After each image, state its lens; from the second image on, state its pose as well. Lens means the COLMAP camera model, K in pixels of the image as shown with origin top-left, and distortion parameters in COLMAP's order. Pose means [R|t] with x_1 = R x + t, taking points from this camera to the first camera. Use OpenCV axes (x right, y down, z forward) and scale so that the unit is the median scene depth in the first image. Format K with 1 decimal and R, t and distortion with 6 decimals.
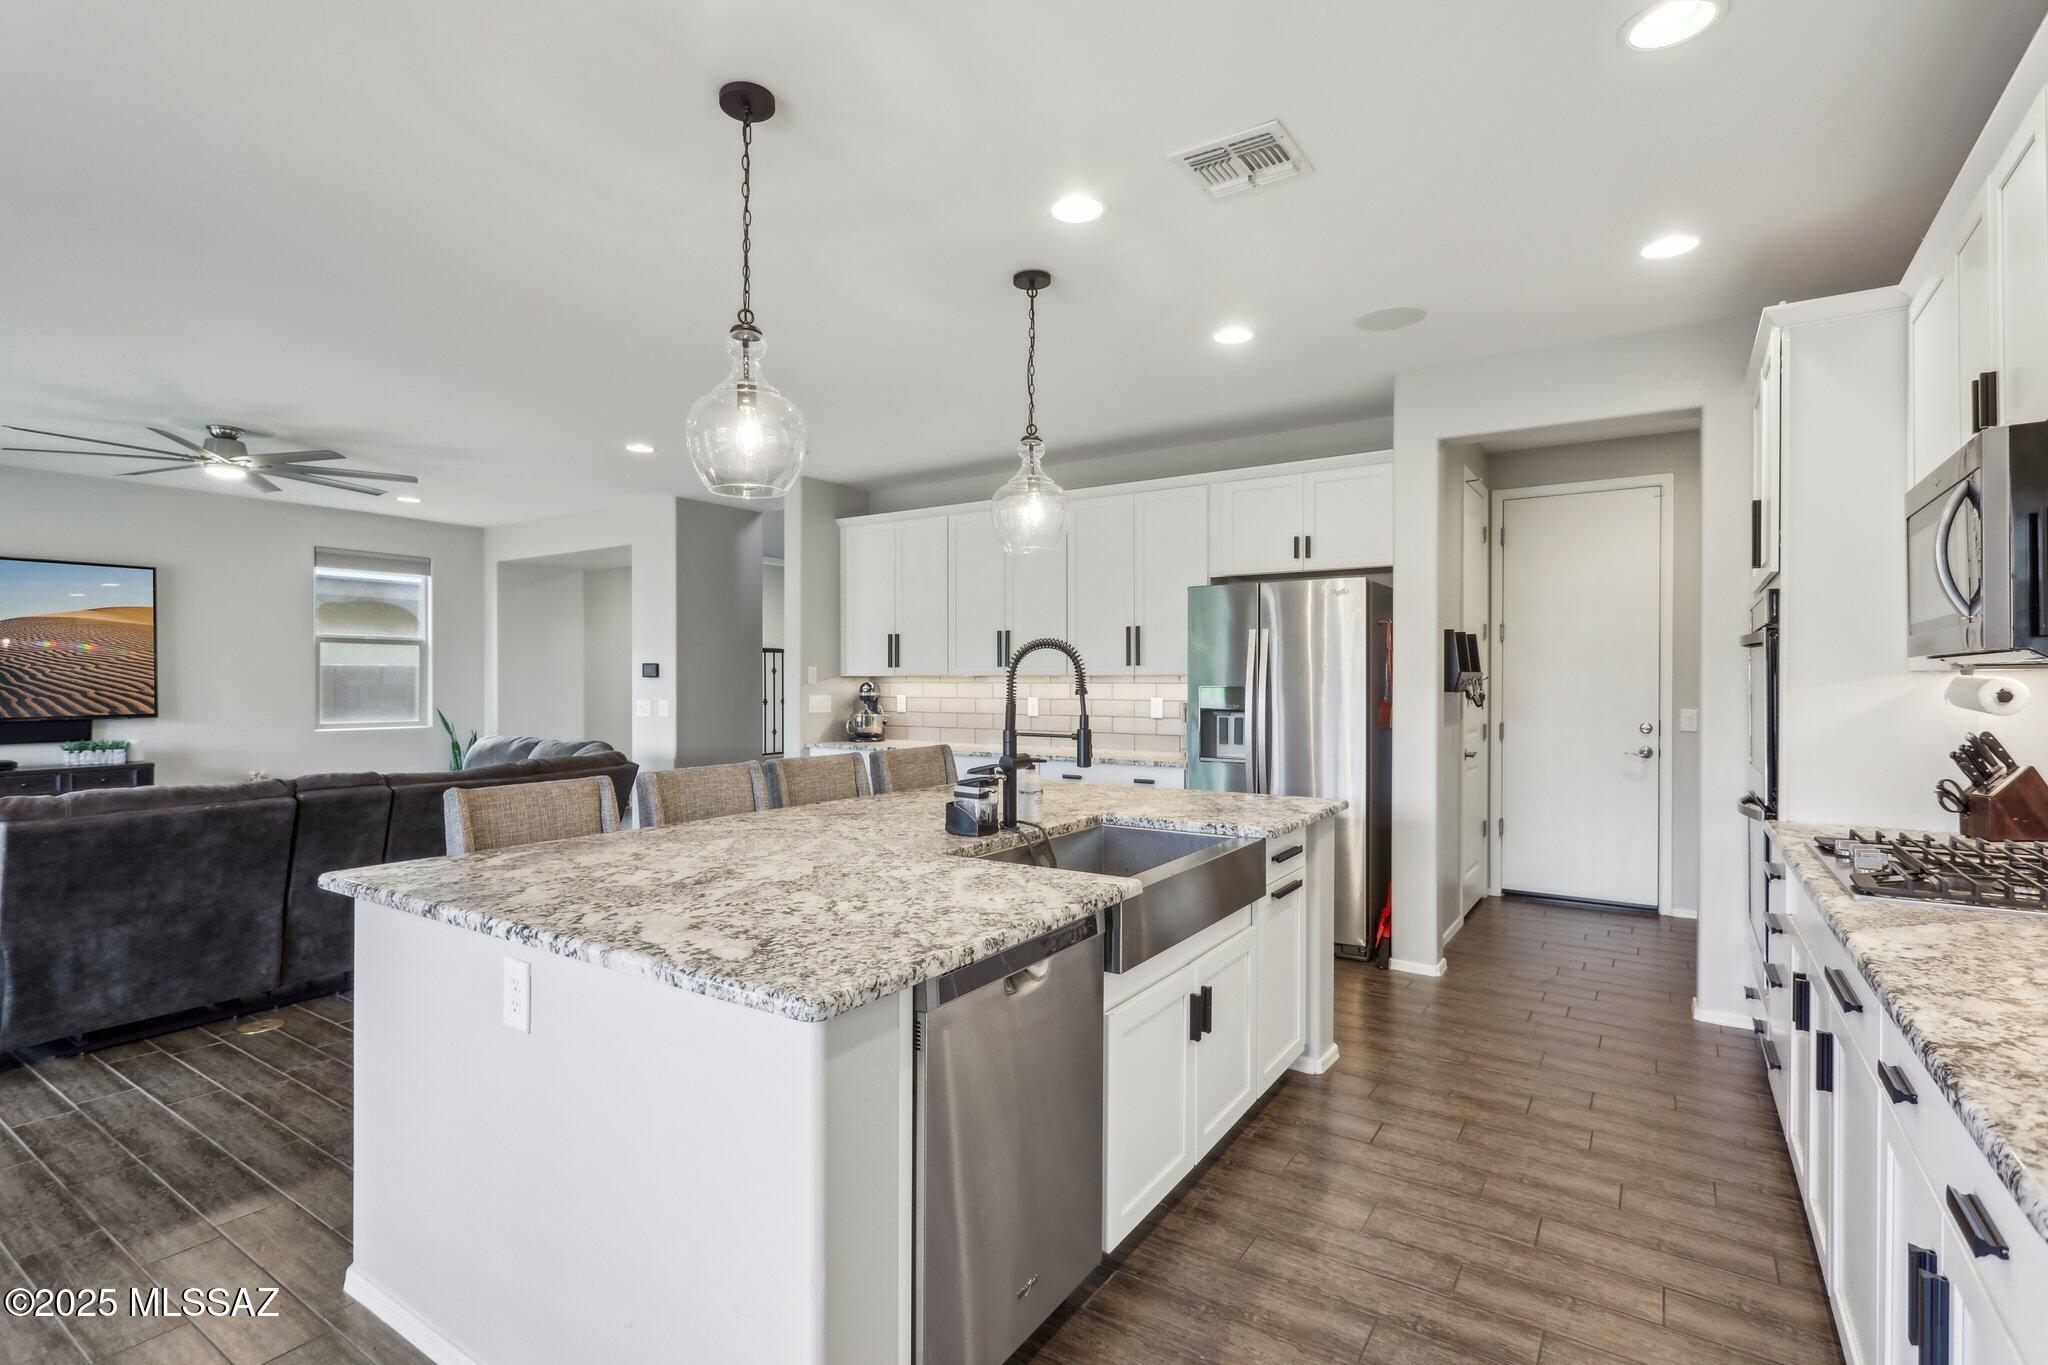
lens RADIAL K [[973.7, 0, 1024.0], [0, 973.7, 682.5], [0, 0, 1]] dist [-0.000564, -0.000090]
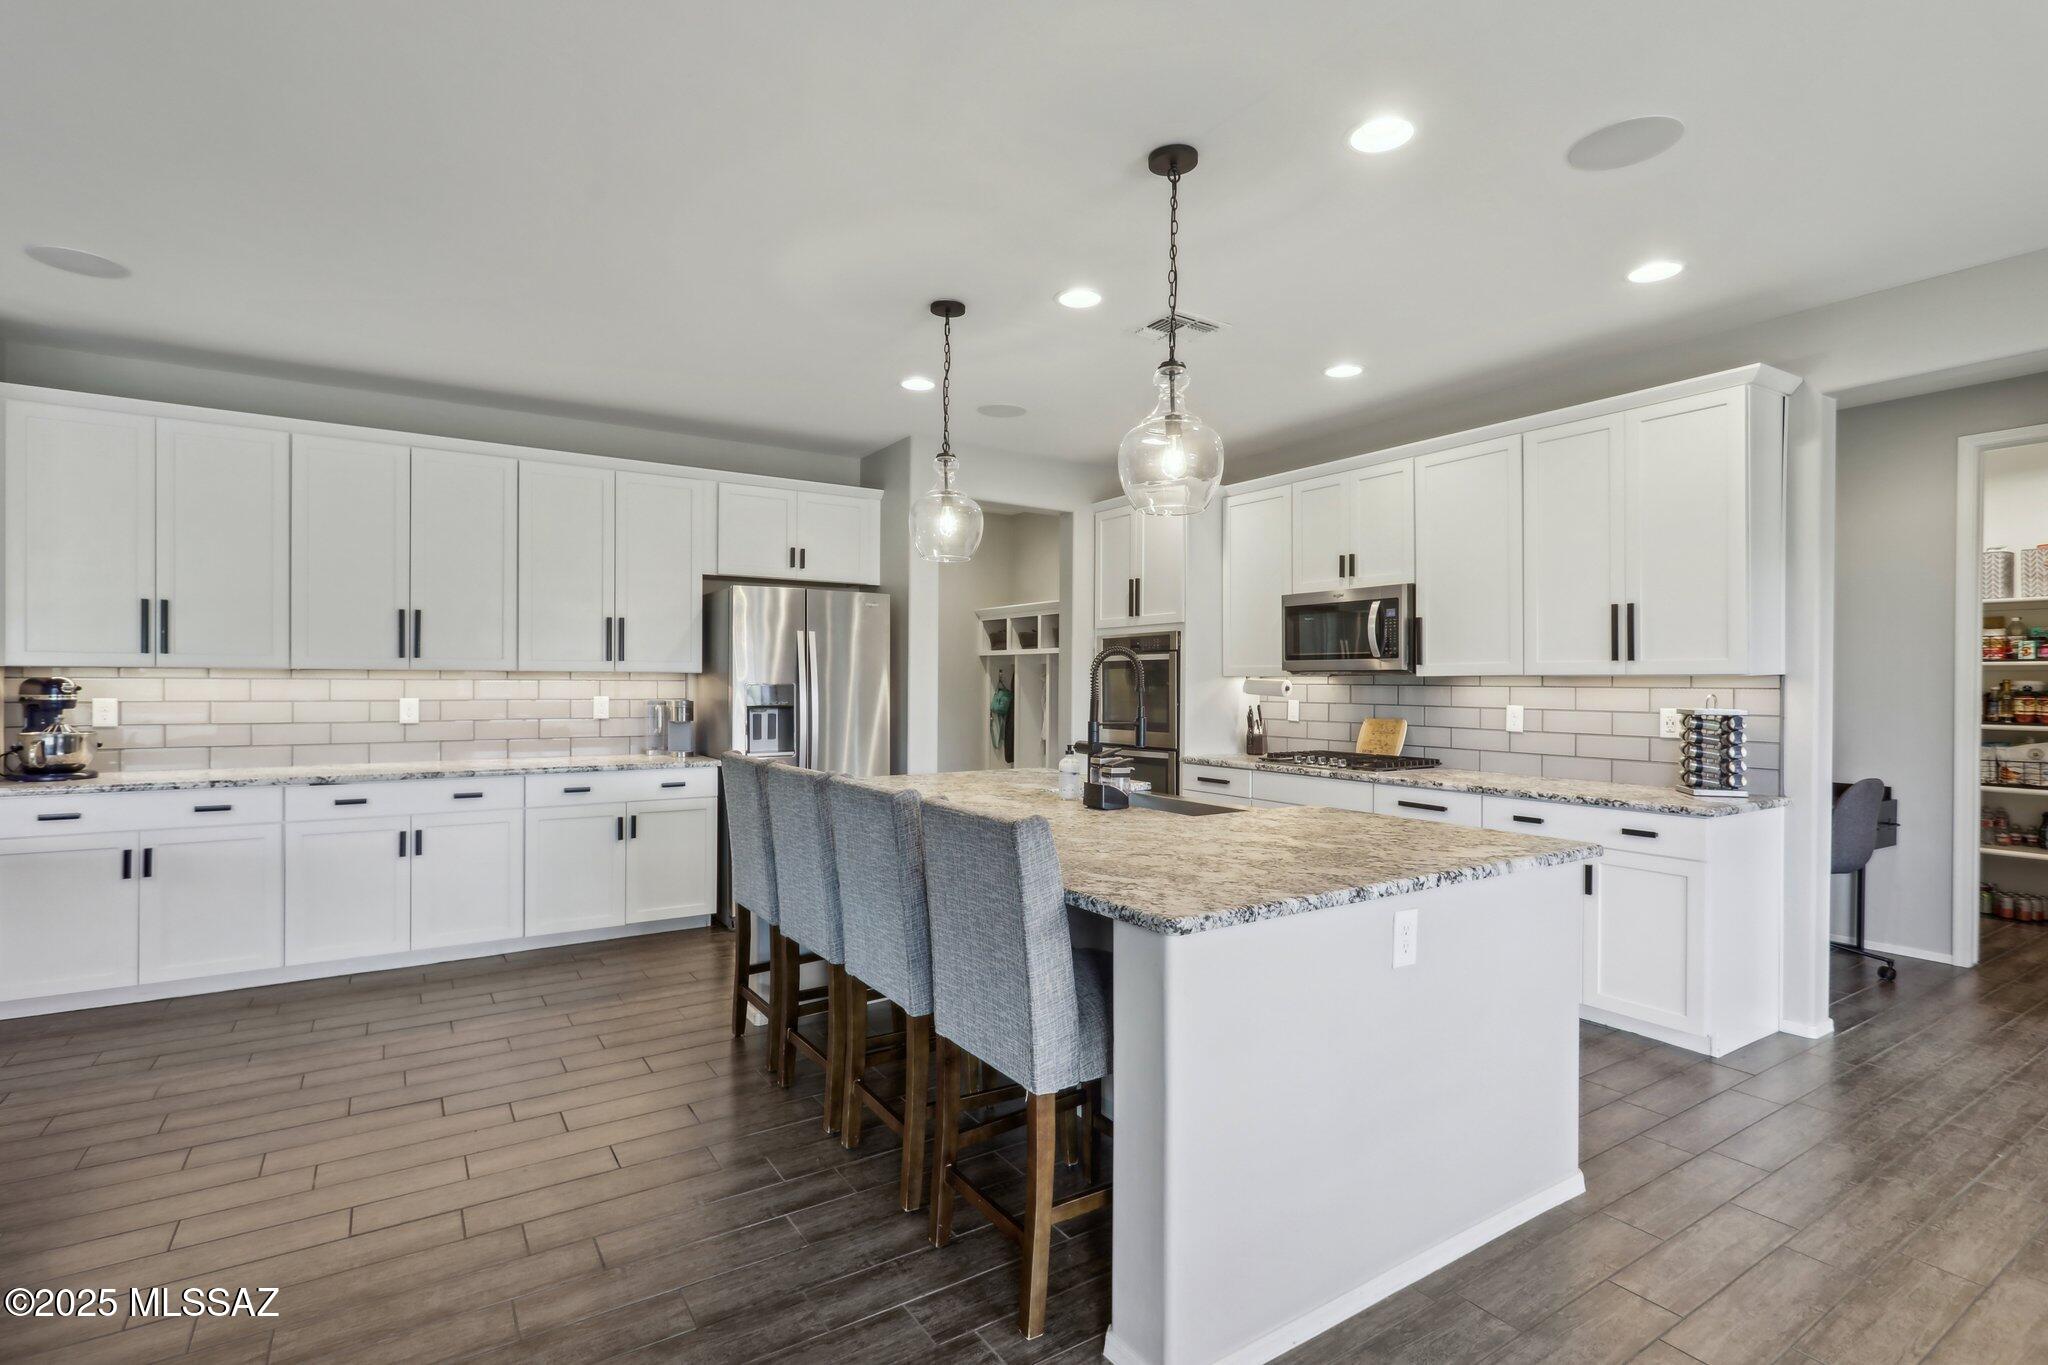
lens RADIAL K [[973.7, 0, 1024.0], [0, 973.7, 682.5], [0, 0, 1]] dist [-0.000564, -0.000090]
pose [[0.393648, -0.000521, 0.919261, -1.266497], [-0.004489, 0.999987, 0.002488, -0.002792], [-0.919250, -0.005106, 0.393641, 0.659686]]
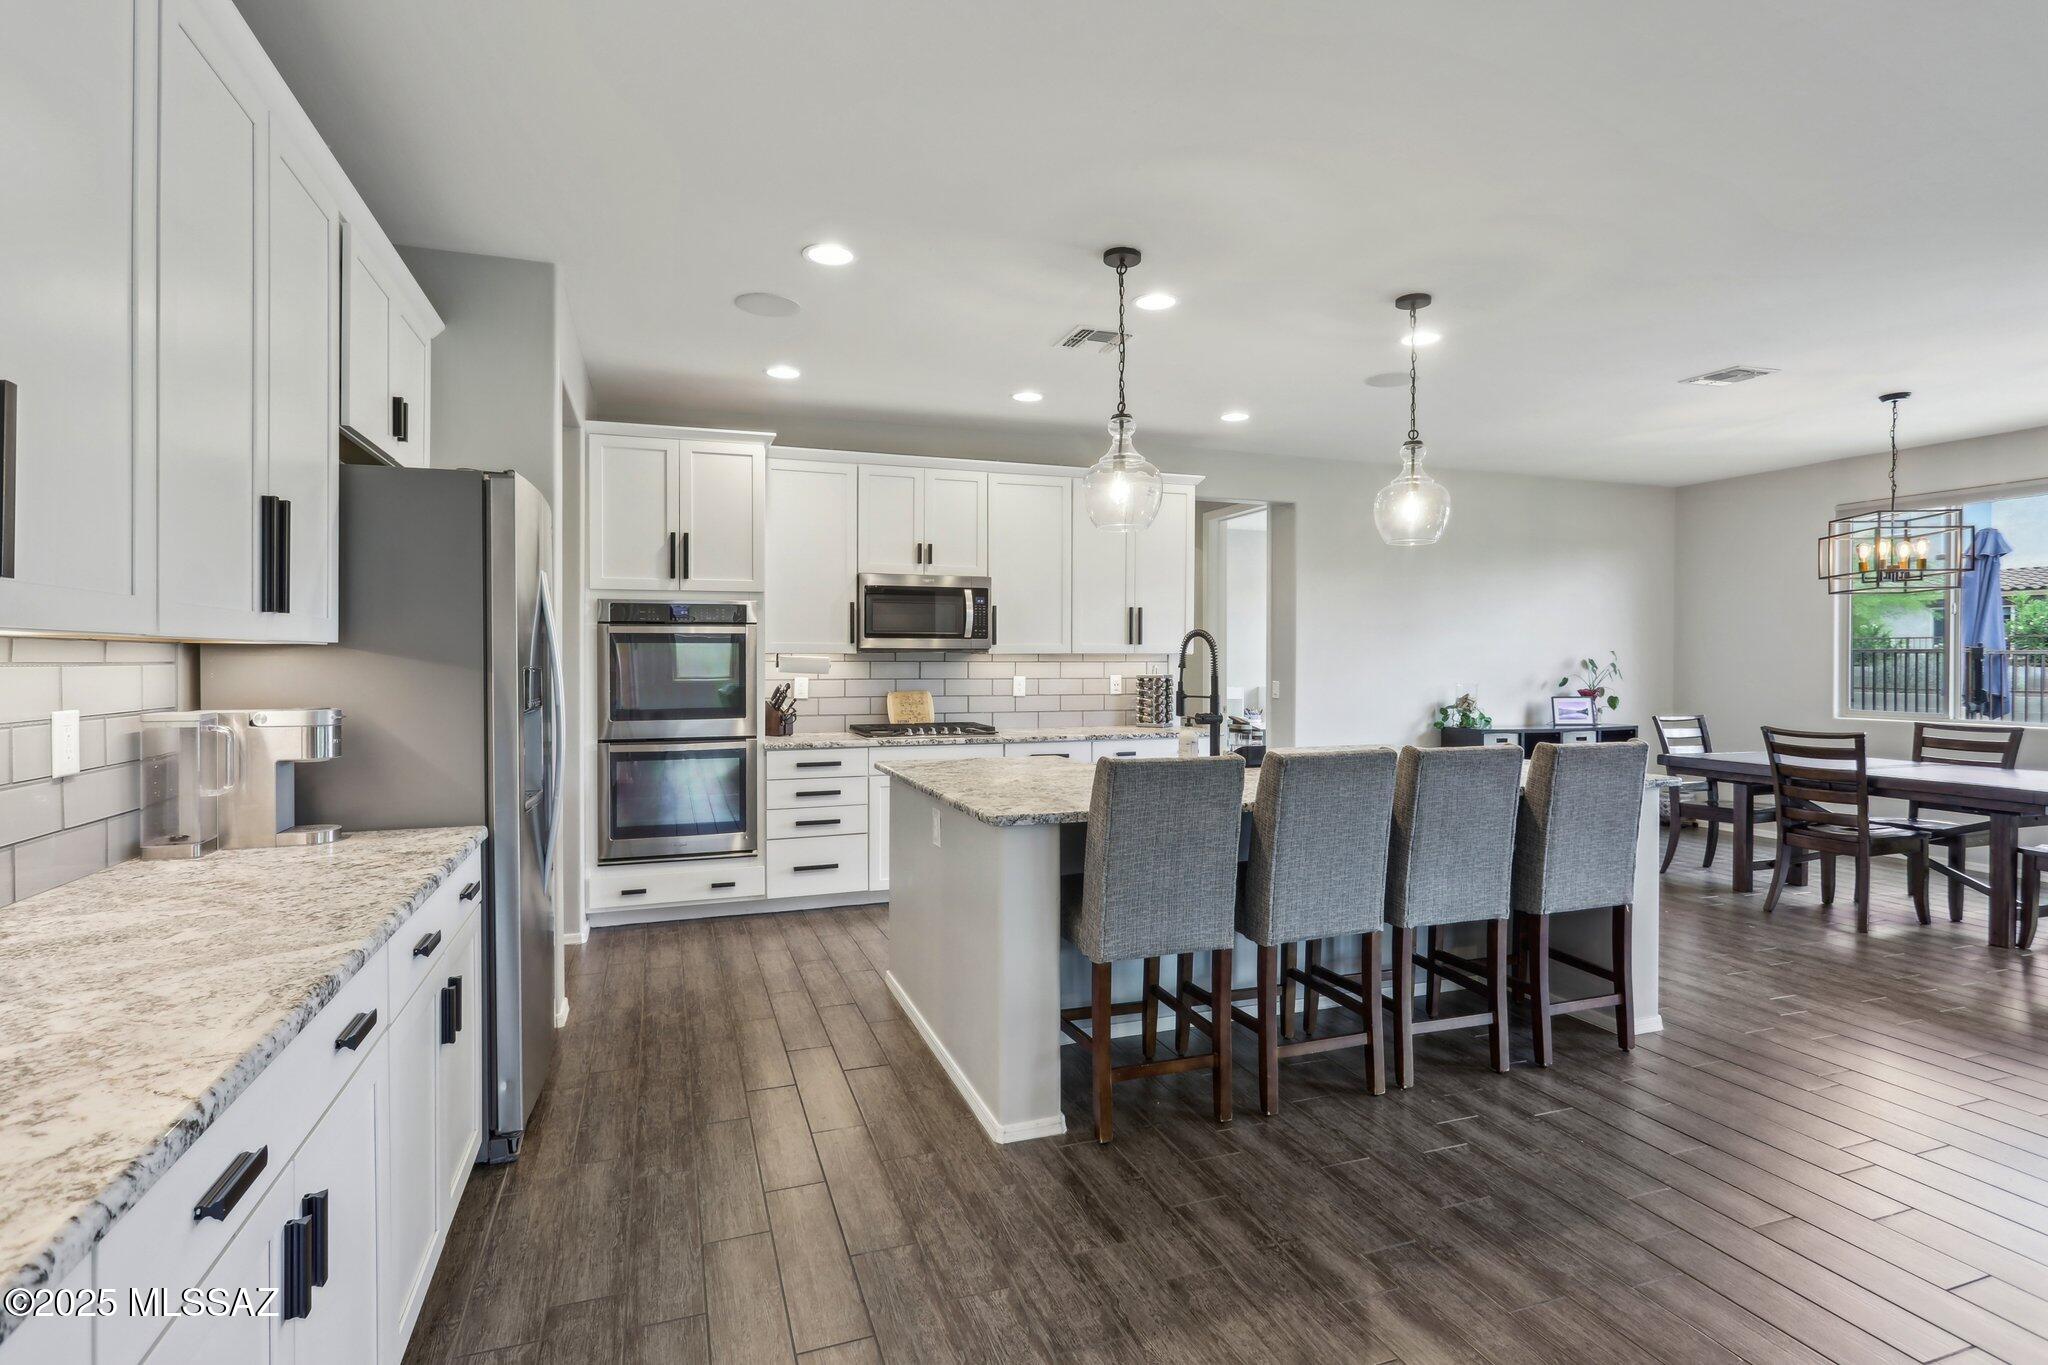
lens RADIAL K [[994.2, 0, 1014.9], [0, 994.2, 663.3], [0, 0, 1]] dist [0.000045, -0.000040]
pose [[-0.796474, -0.002359, 0.604668, -0.696479], [-0.000377, 0.999994, 0.003405, 0.000266], [-0.604672, 0.002484, -0.796471, 2.507001]]
